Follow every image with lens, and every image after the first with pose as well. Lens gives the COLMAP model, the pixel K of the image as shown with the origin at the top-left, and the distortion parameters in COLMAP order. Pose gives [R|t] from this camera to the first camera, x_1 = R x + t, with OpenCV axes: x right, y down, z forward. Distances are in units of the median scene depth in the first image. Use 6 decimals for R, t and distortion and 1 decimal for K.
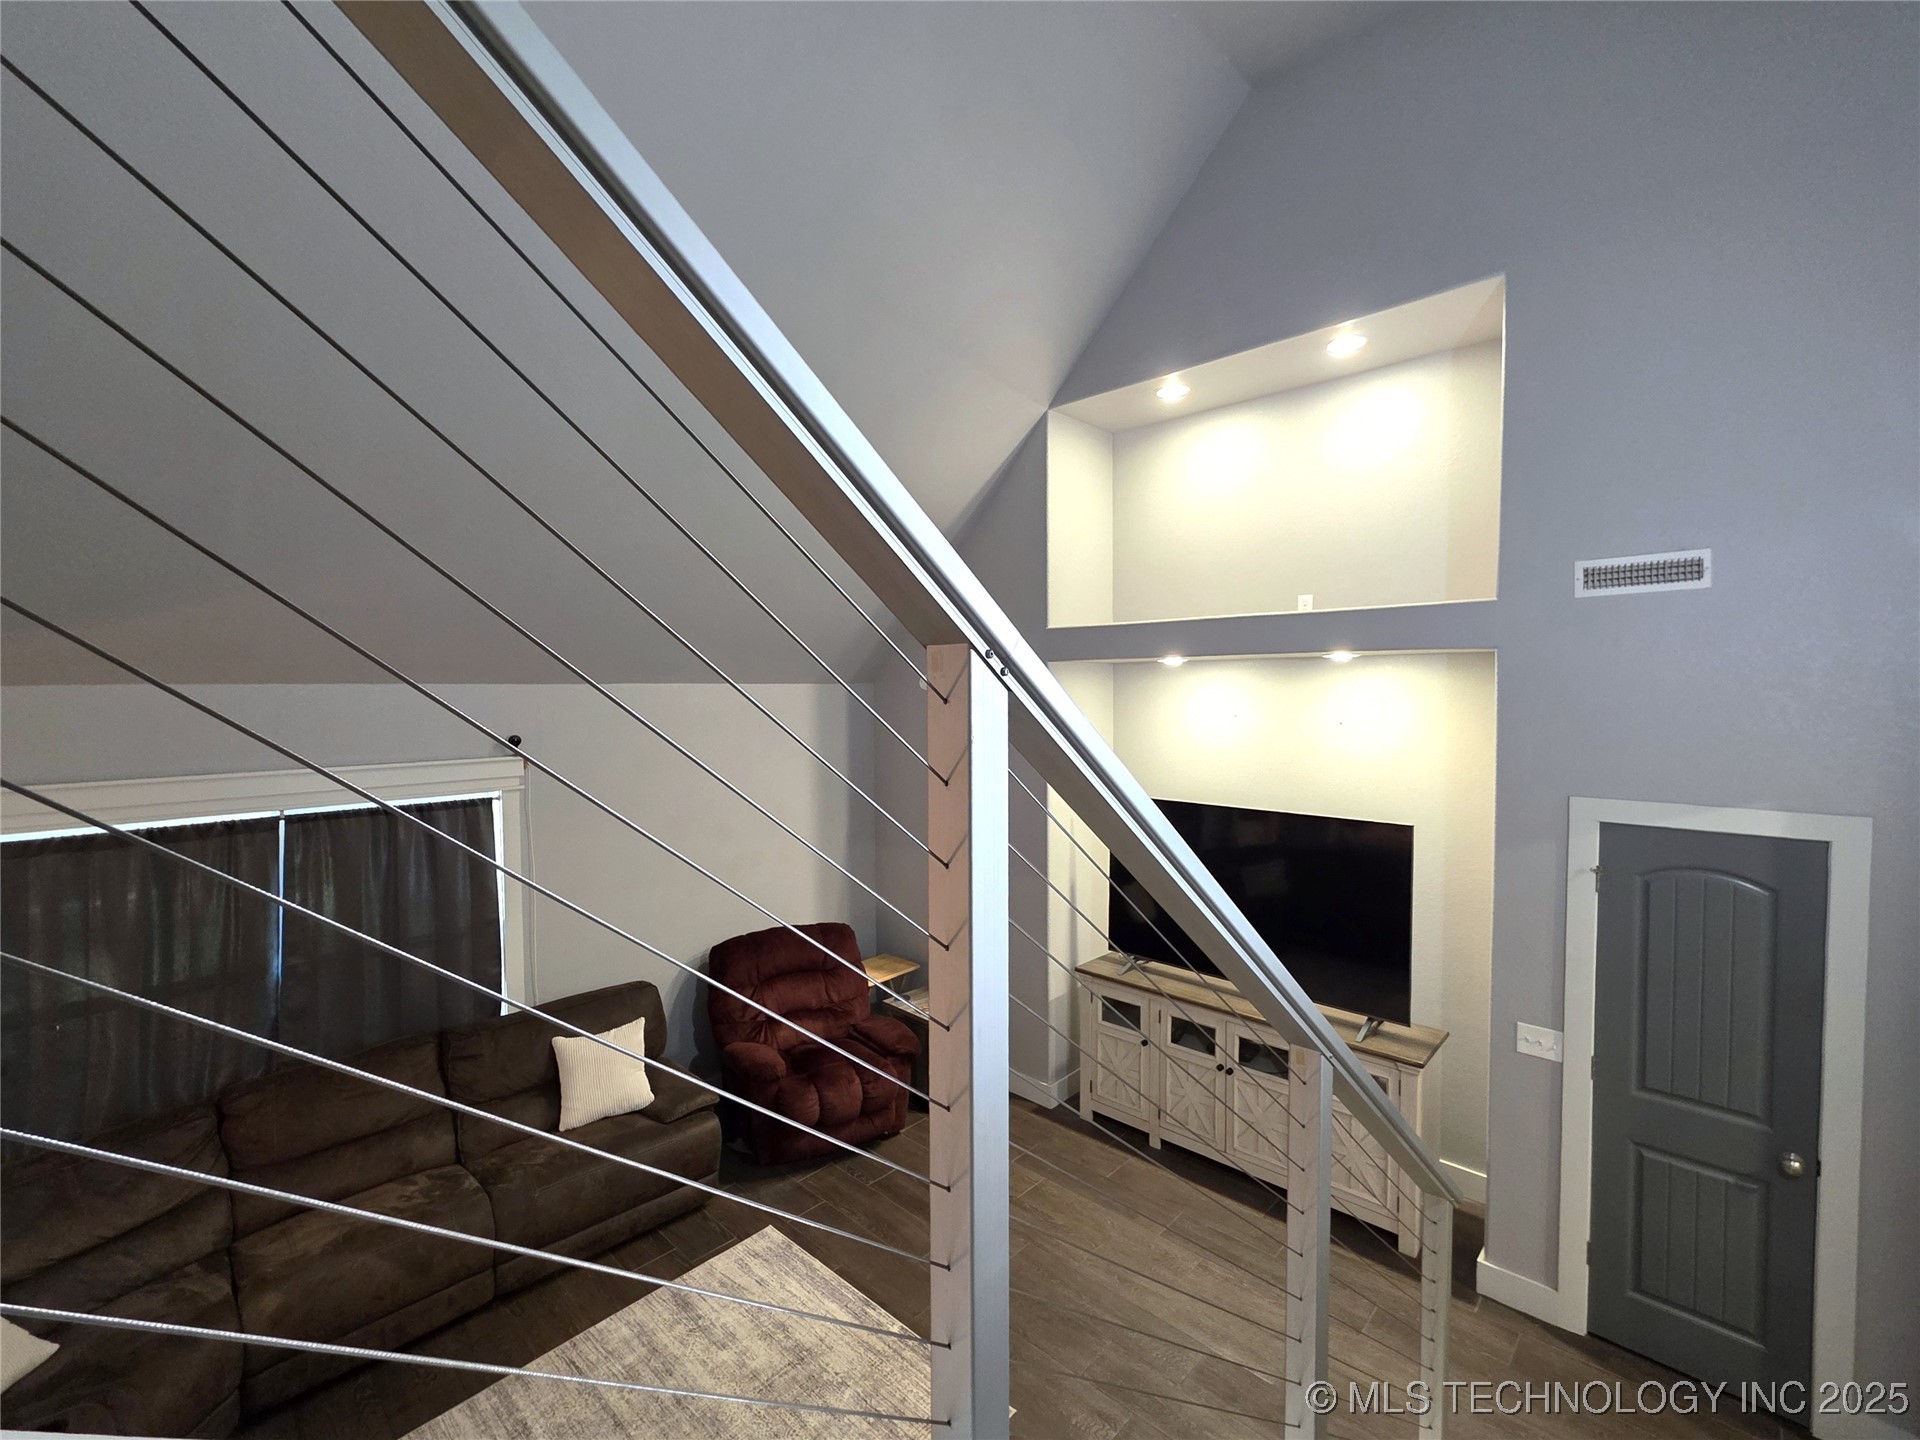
lens RADIAL K [[821.9, 0, 919.5], [0, 821.9, 715.6], [0, 0, 1]] dist [0.003168, 0.000037]
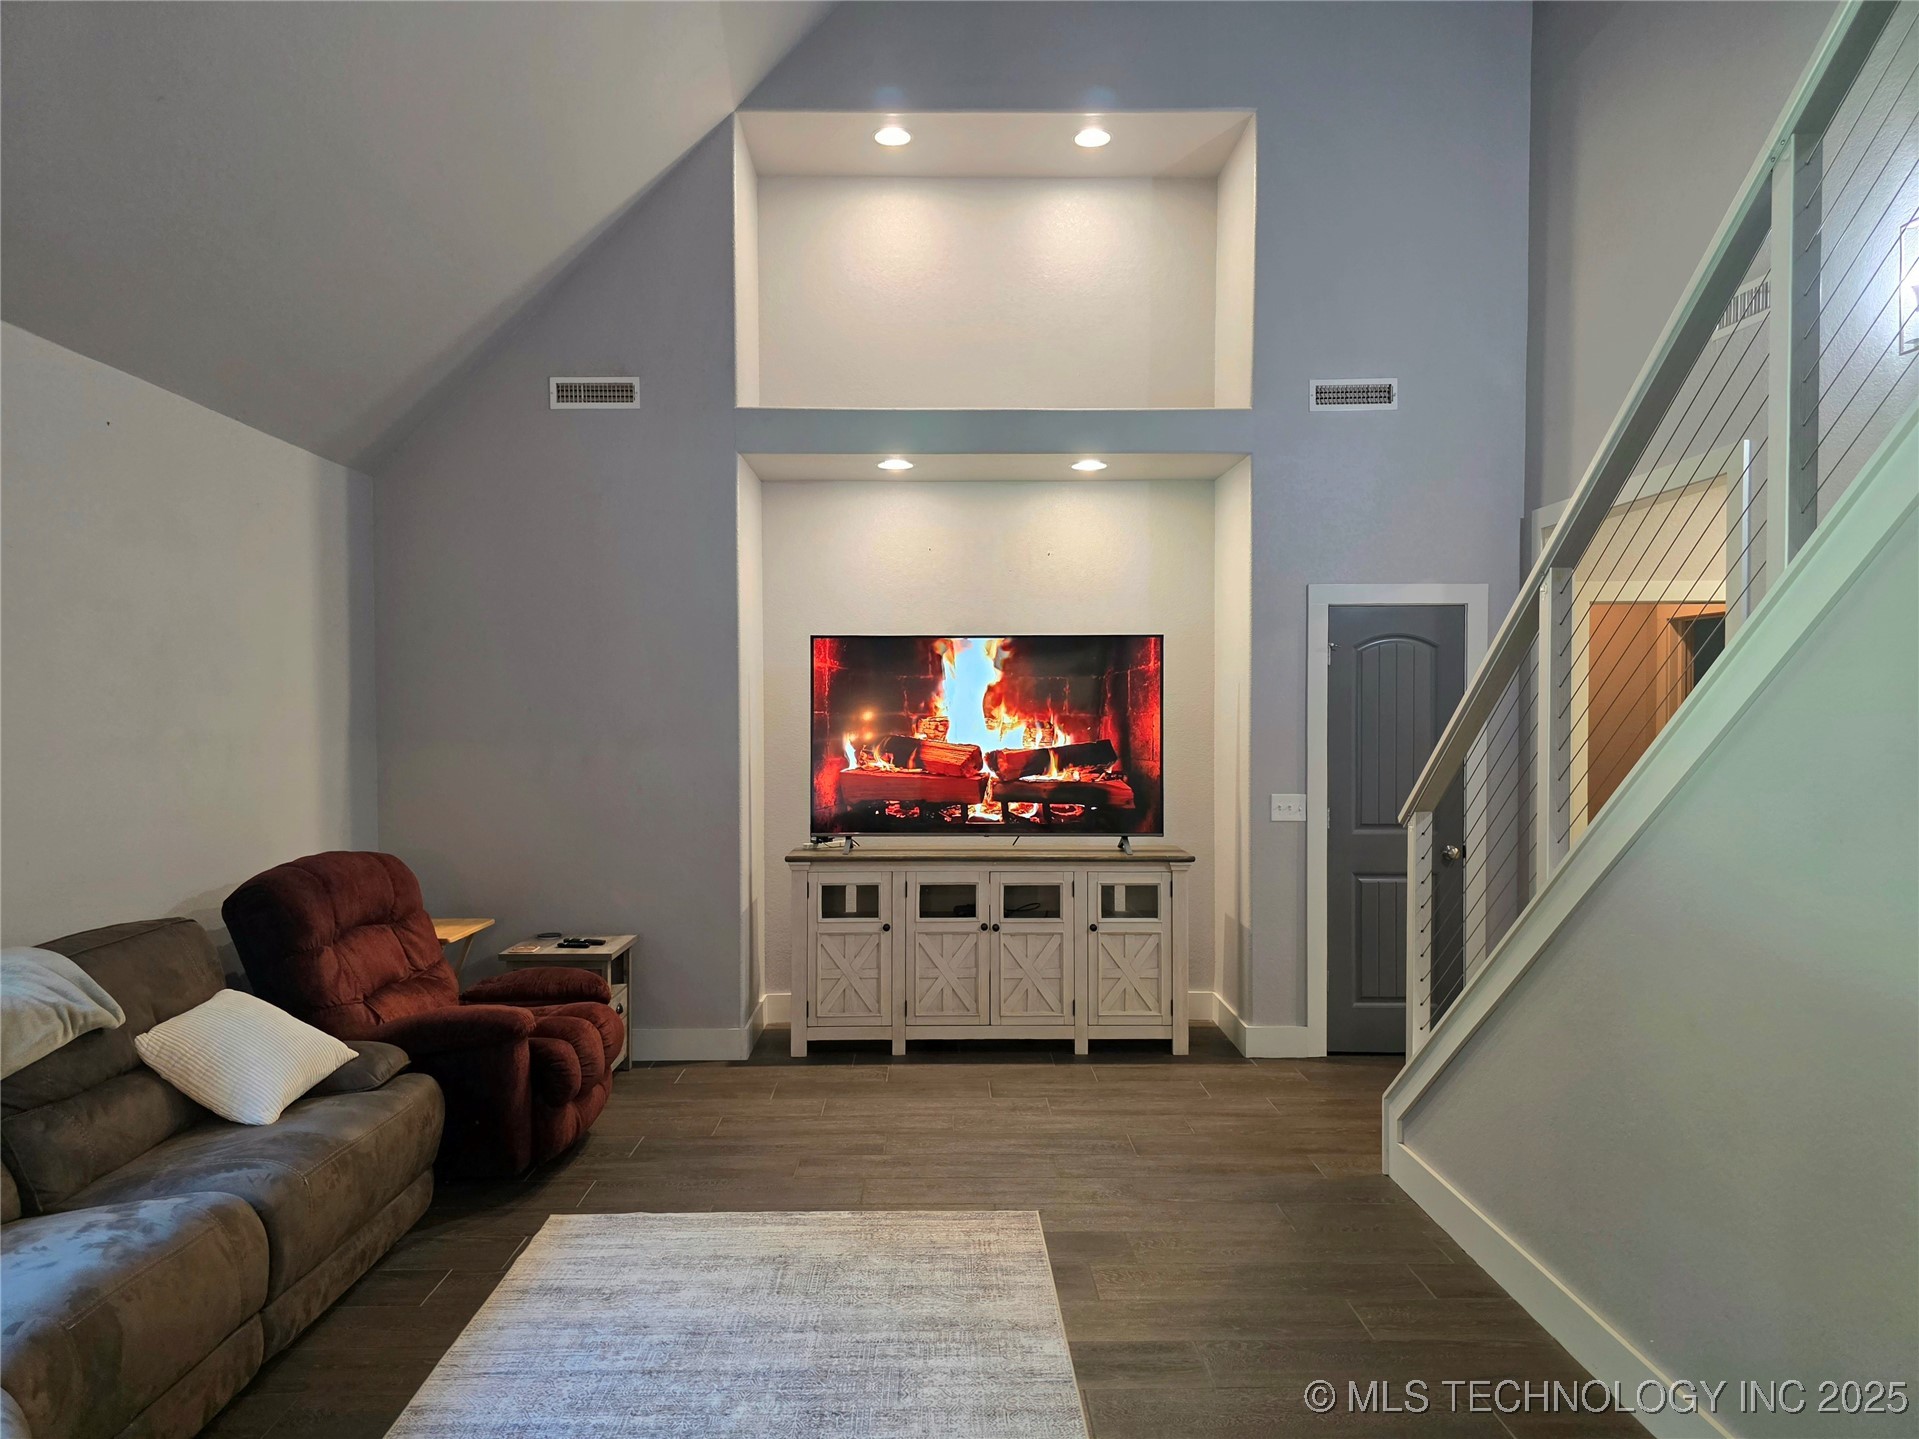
lens RADIAL K [[1344.4, 0, 915.2], [0, 1344.4, 722.0], [0, 0, 1]] dist [0.097509, -0.130022]
pose [[0.715216, 0.013037, 0.698782, -0.804483], [0.010811, 0.999500, -0.029713, 0.299005], [-0.698820, 0.028806, 0.714717, 0.035445]]
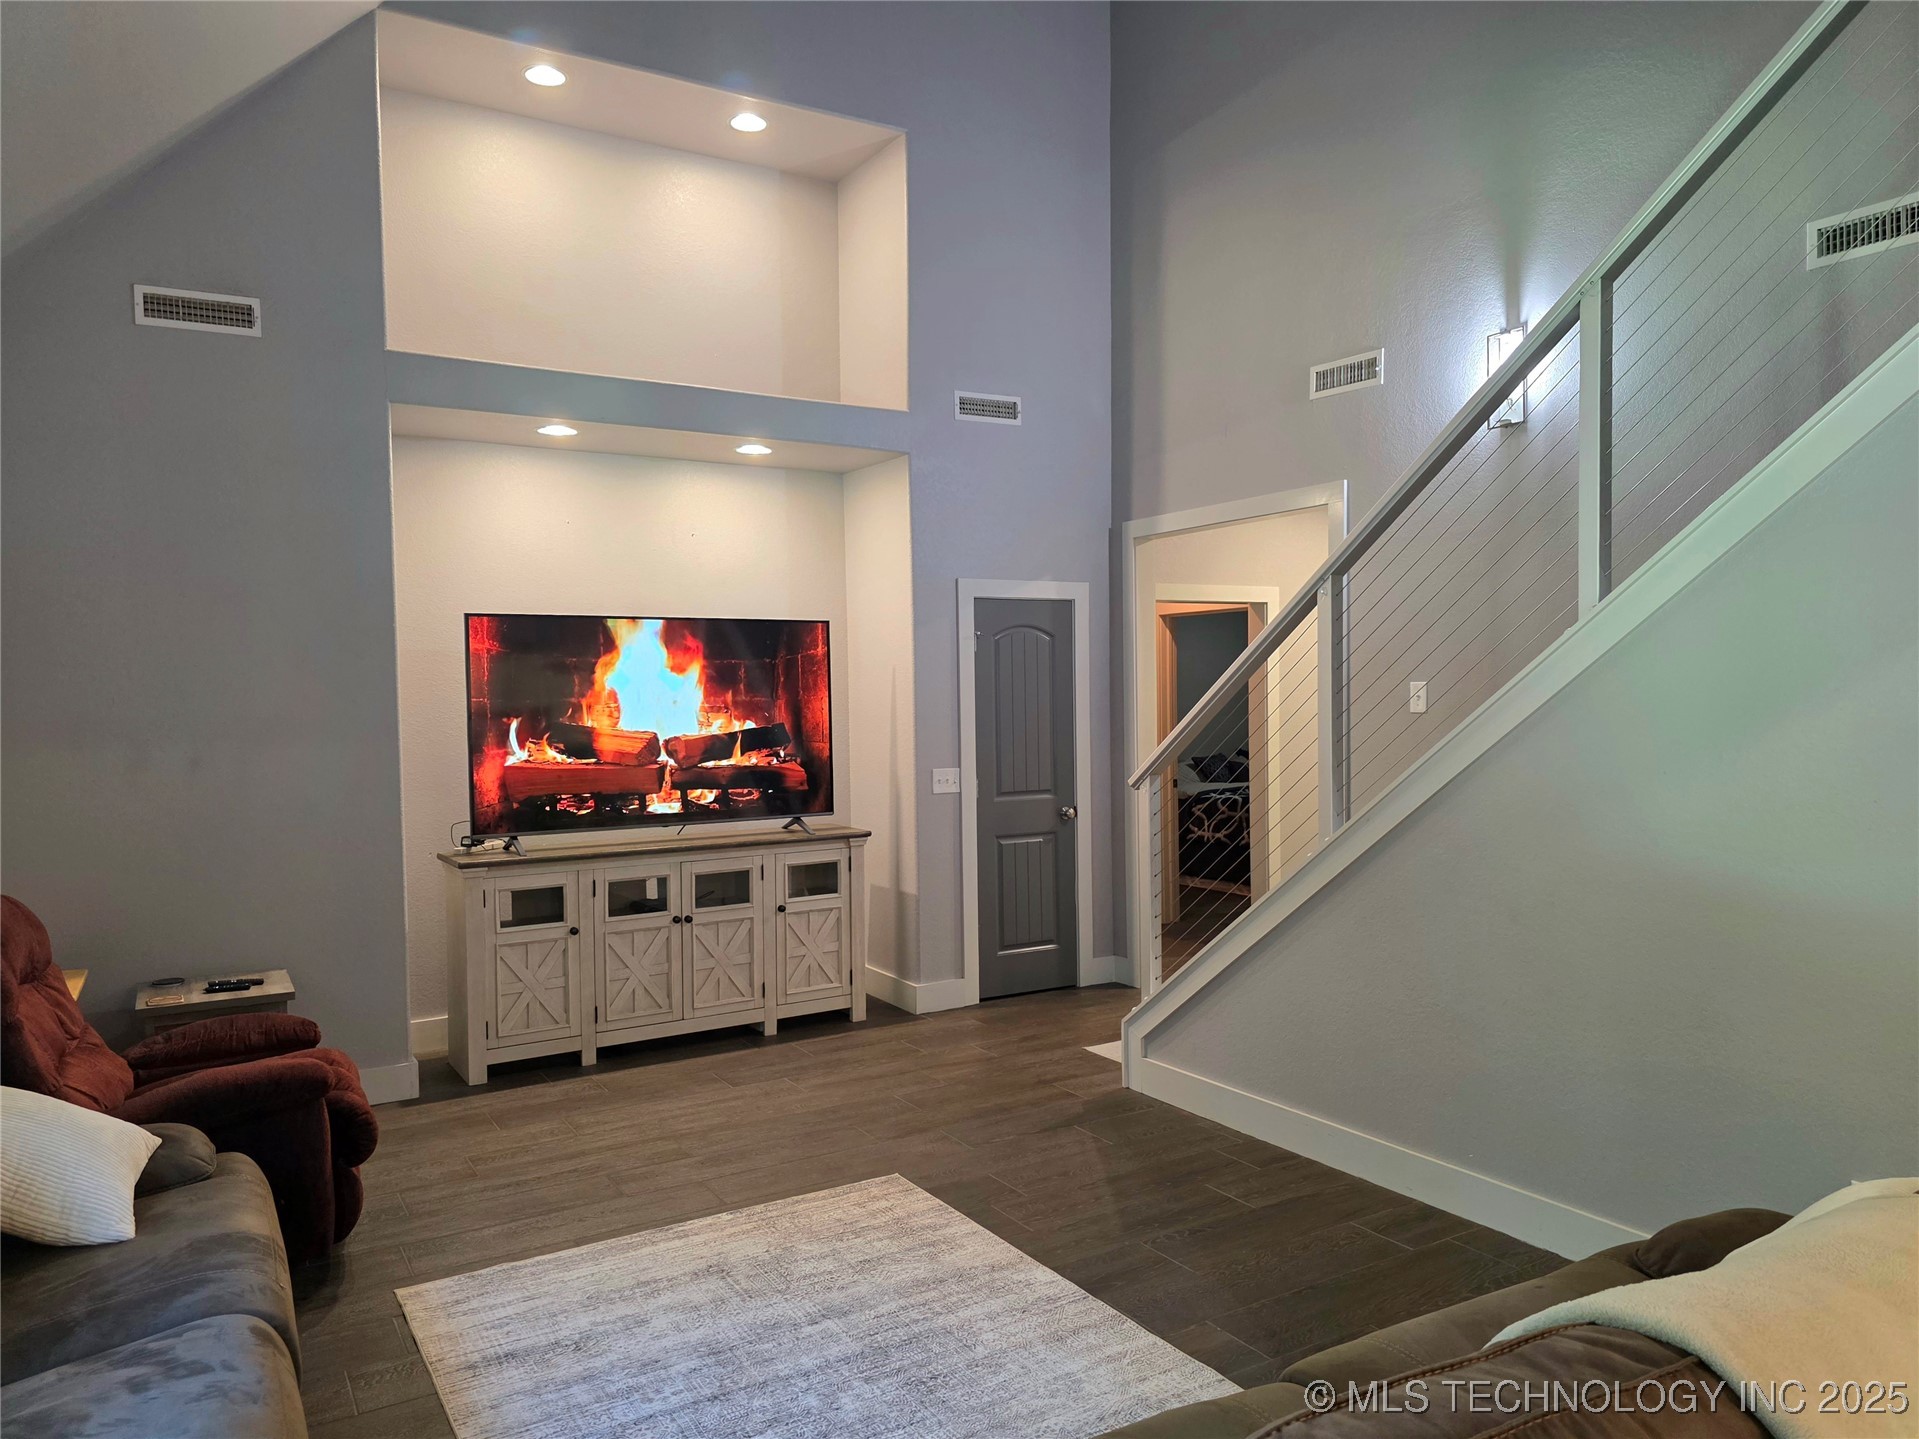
lens RADIAL K [[1371.8, 0, 959.5], [0, 1371.8, 719.5], [0, 0, 1]] dist [0.067202, -0.088515]
pose [[0.242929, -0.004065, 0.970036, -1.092562], [0.041726, 0.999109, -0.006262, 0.289051], [-0.969146, 0.041997, 0.242882, 0.438218]]
